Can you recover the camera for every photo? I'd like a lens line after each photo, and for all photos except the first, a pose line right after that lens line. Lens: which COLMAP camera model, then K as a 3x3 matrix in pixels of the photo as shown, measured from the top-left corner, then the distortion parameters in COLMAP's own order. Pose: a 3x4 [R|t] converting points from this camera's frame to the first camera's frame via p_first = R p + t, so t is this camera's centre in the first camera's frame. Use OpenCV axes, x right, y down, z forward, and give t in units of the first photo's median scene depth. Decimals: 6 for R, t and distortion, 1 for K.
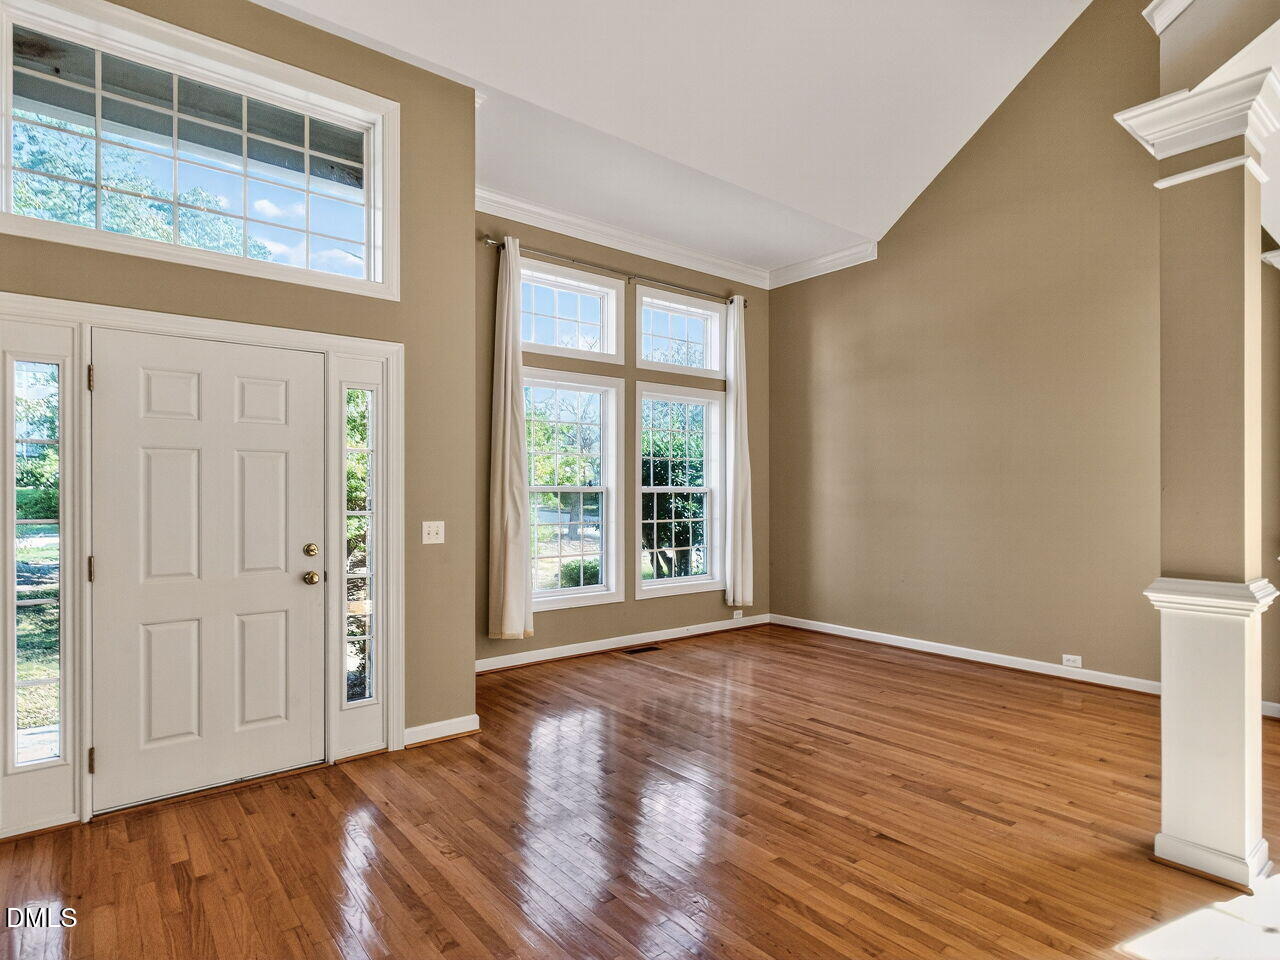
lens RADIAL K [[698.2, 0, 634.9], [0, 698.2, 489.0], [0, 0, 1]] dist [-0.000325, -0.001947]
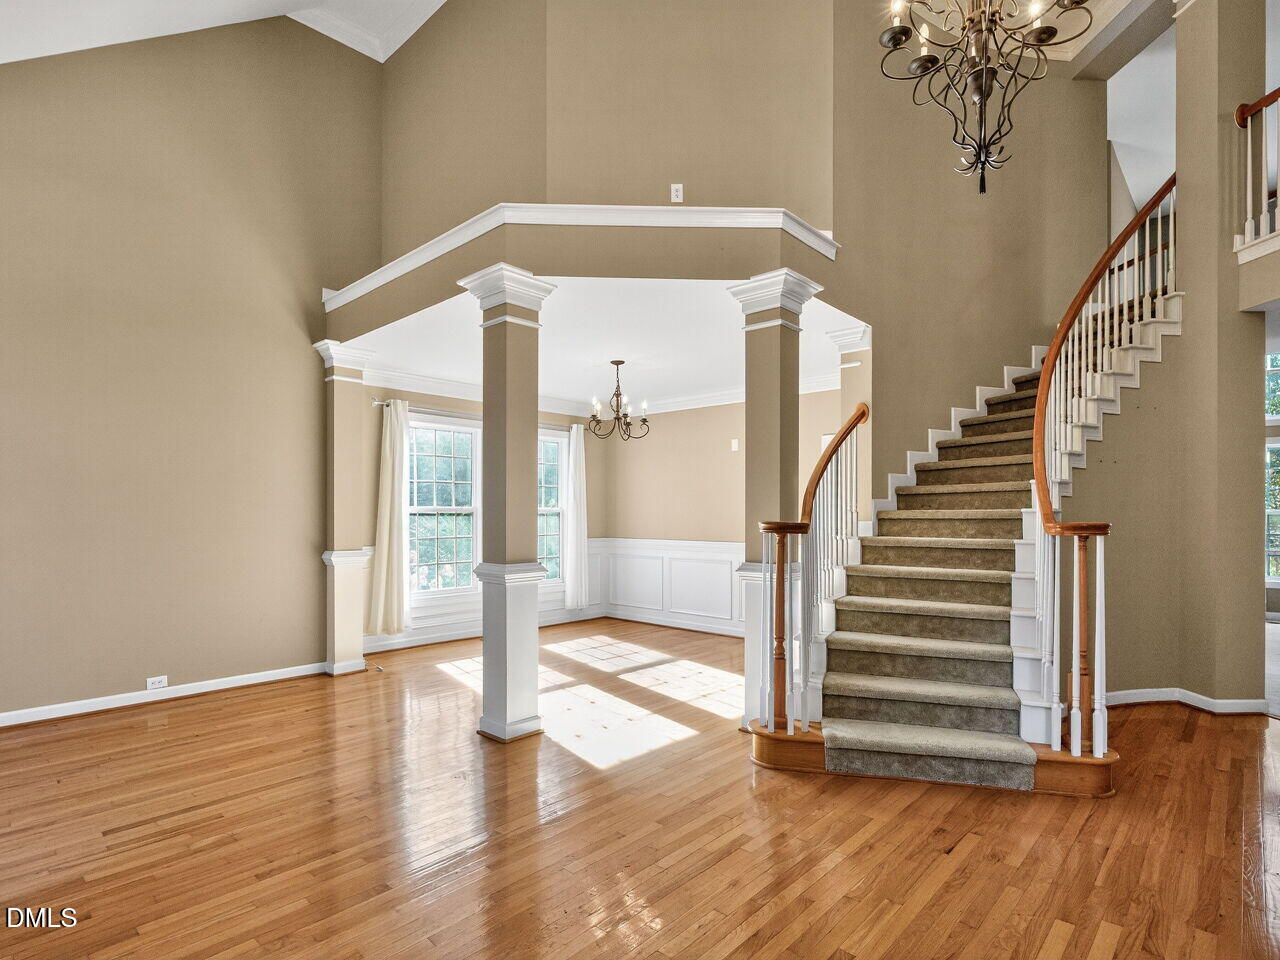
lens RADIAL K [[624.8, 0, 648.4], [0, 624.8, 517.2], [0, 0, 1]] dist [0.015240, -0.000502]
pose [[-0.134002, -0.000851, 0.990981, -0.391091], [-0.007123, 0.999975, -0.000105, 0.007839], [-0.990955, -0.007073, -0.134004, 0.475854]]
